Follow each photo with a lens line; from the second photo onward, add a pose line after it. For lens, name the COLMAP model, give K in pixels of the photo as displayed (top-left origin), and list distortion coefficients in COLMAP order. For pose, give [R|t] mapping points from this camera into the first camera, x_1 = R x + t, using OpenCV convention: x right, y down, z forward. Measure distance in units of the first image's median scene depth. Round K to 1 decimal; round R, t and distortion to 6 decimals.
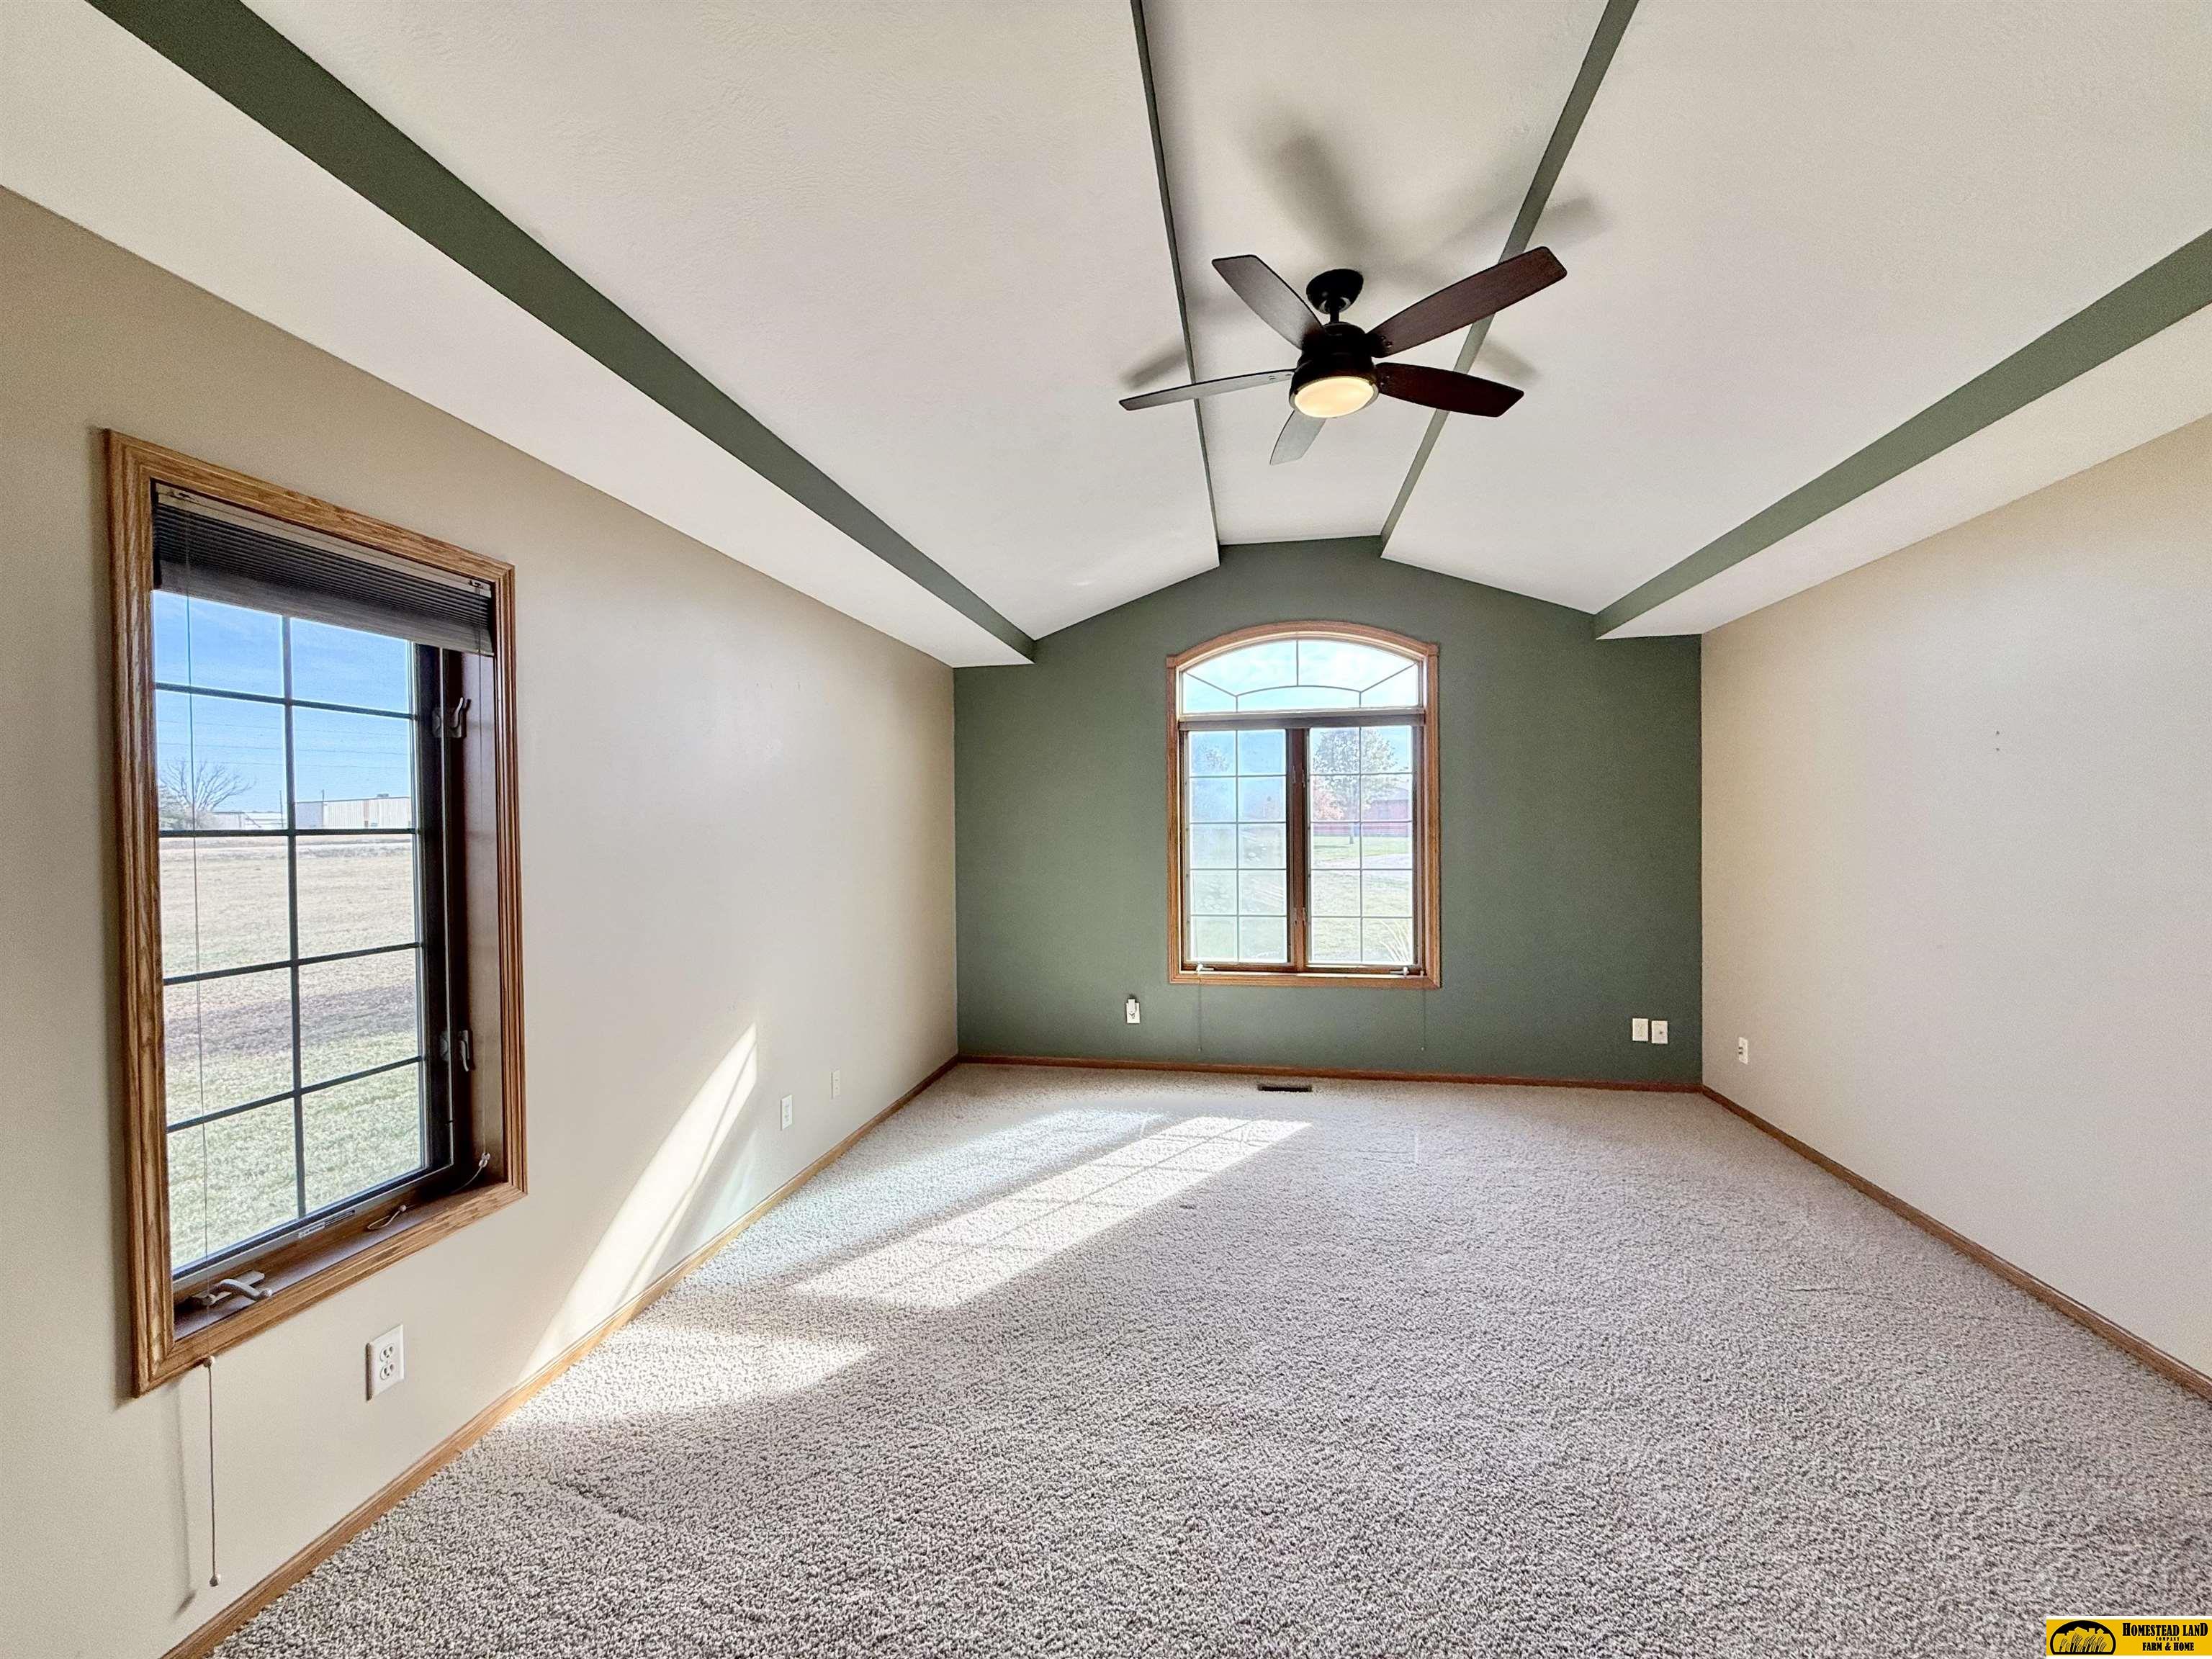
lens RADIAL K [[871.5, 0, 1093.2], [0, 871.5, 831.0], [0, 0, 1]] dist [-0.005584, -0.000604]
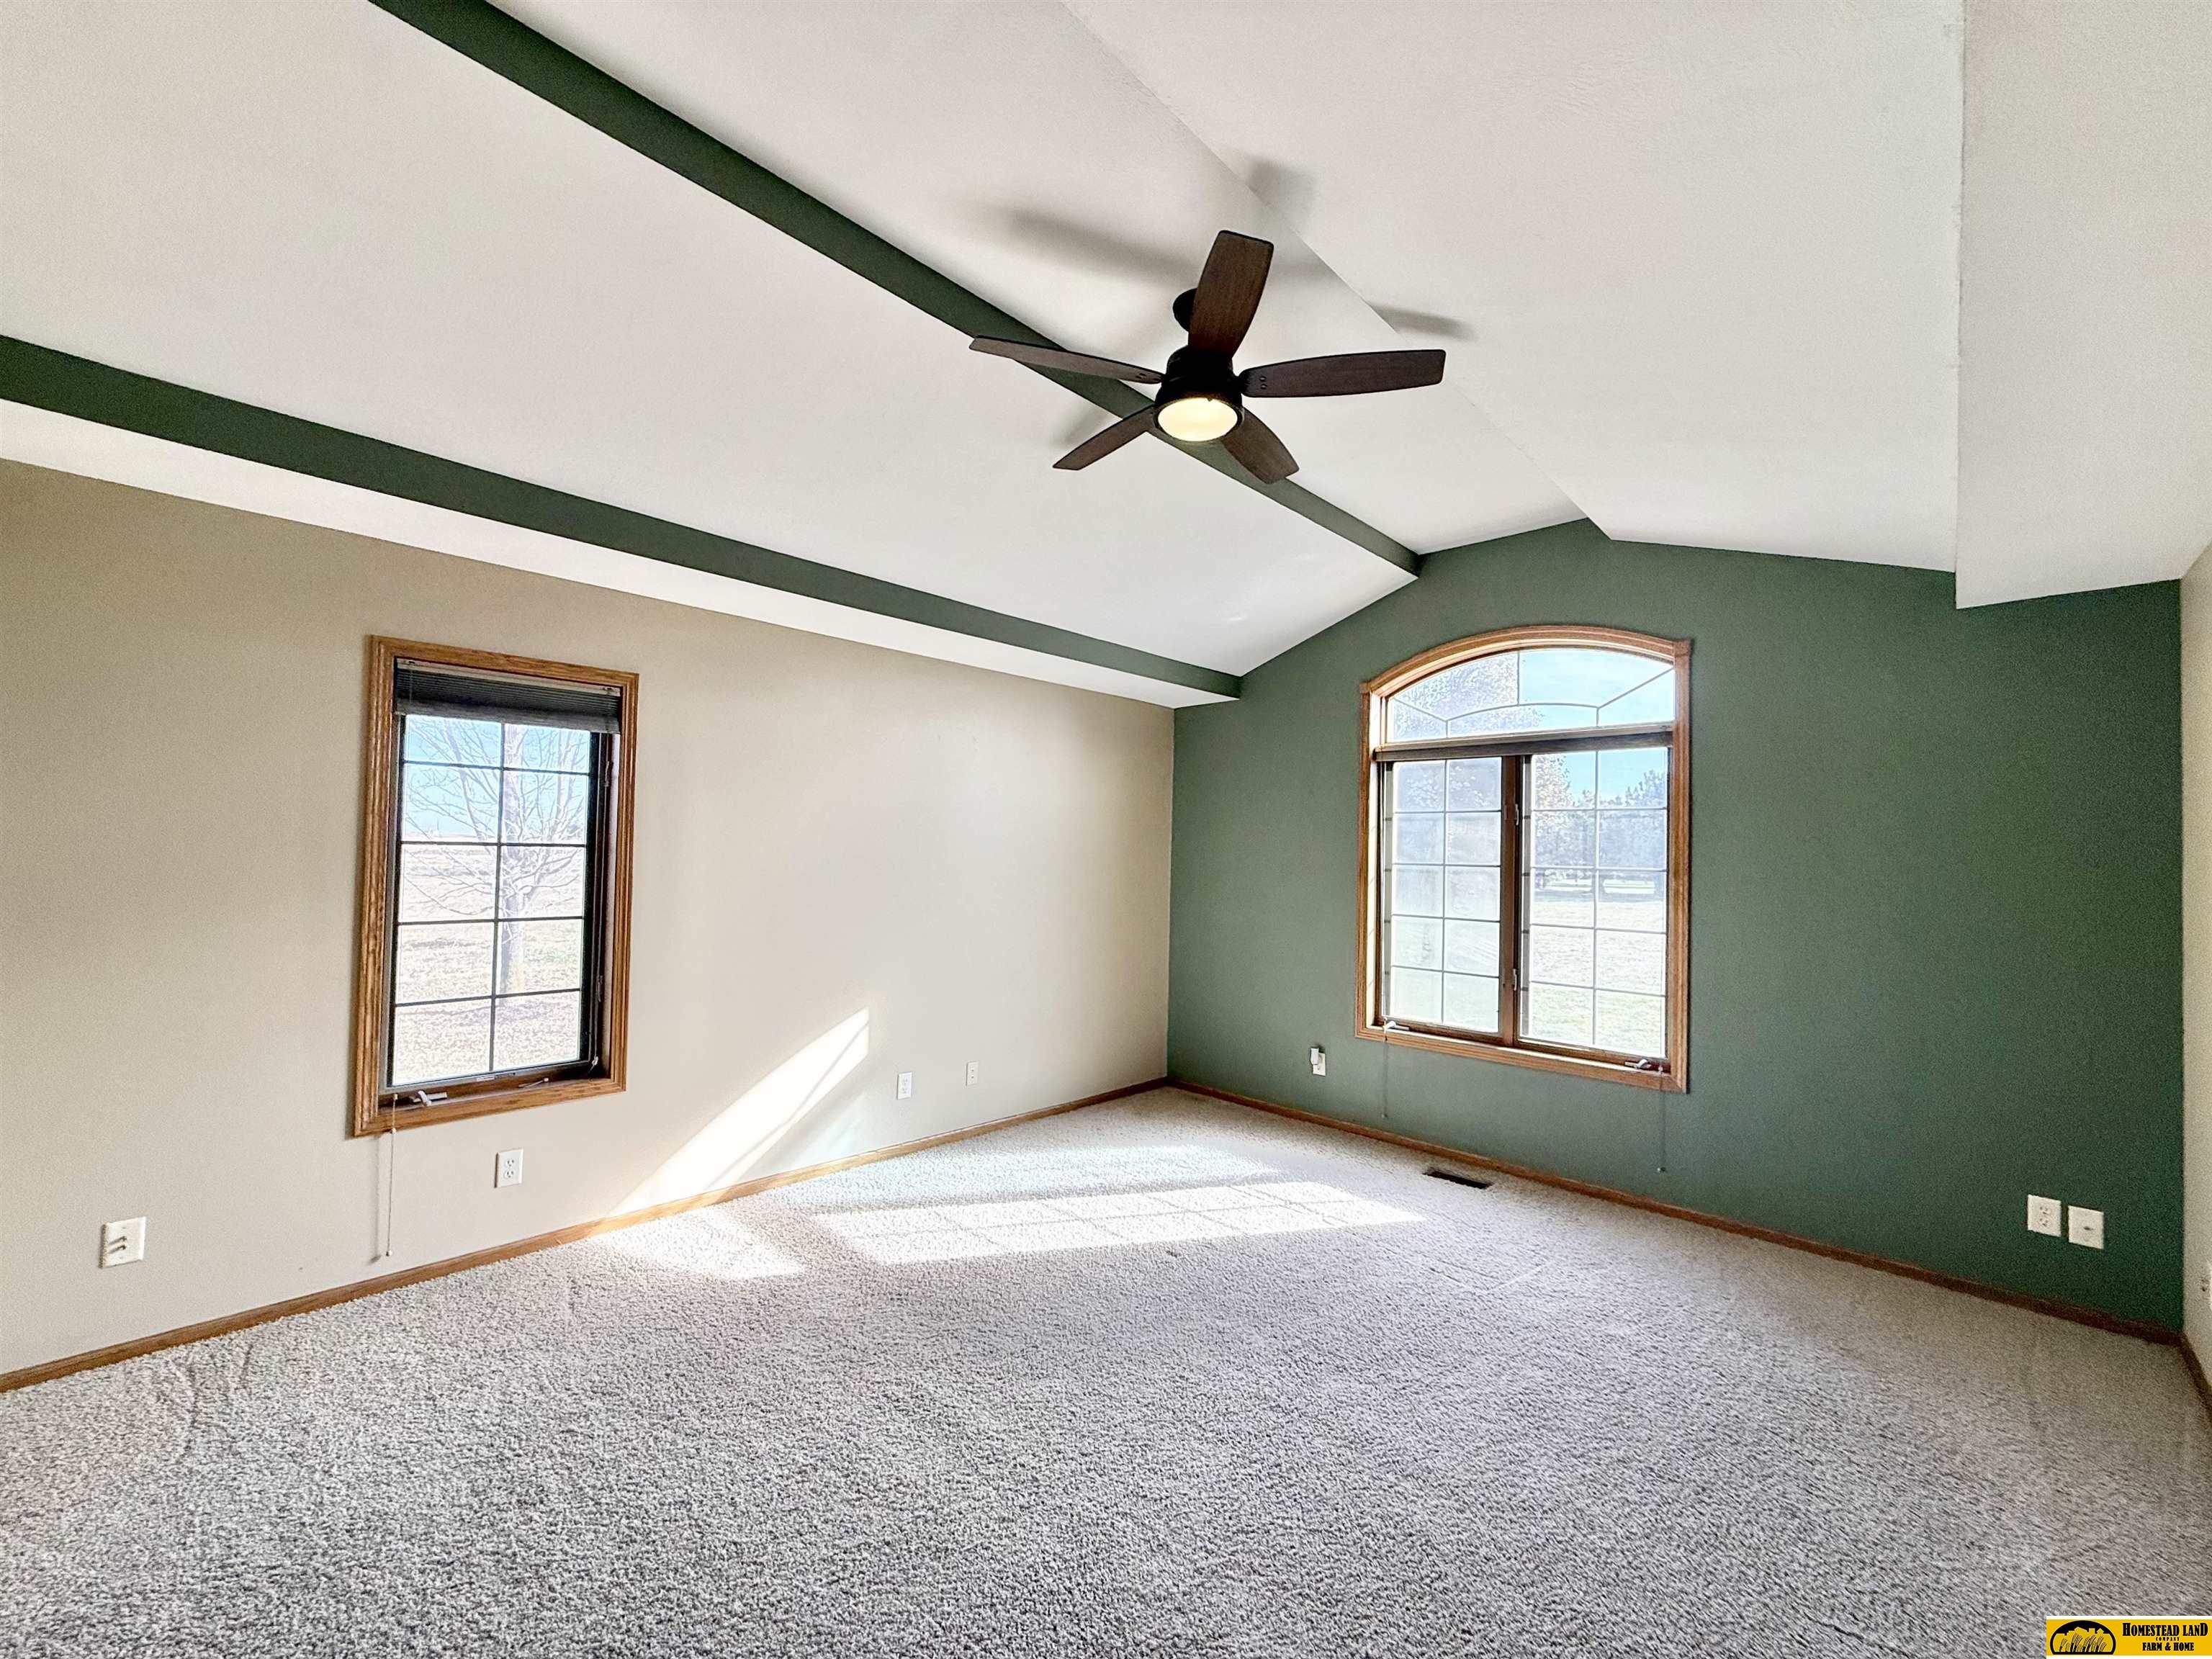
lens RADIAL K [[871.5, 0, 1101.6], [0, 871.5, 832.9], [0, 0, 1]] dist [-0.005584, -0.000604]
pose [[0.832659, 0.015905, -0.553558, 0.470846], [-0.035776, 0.999044, -0.025110, -0.009486], [0.552630, 0.040712, 0.832432, 0.104133]]
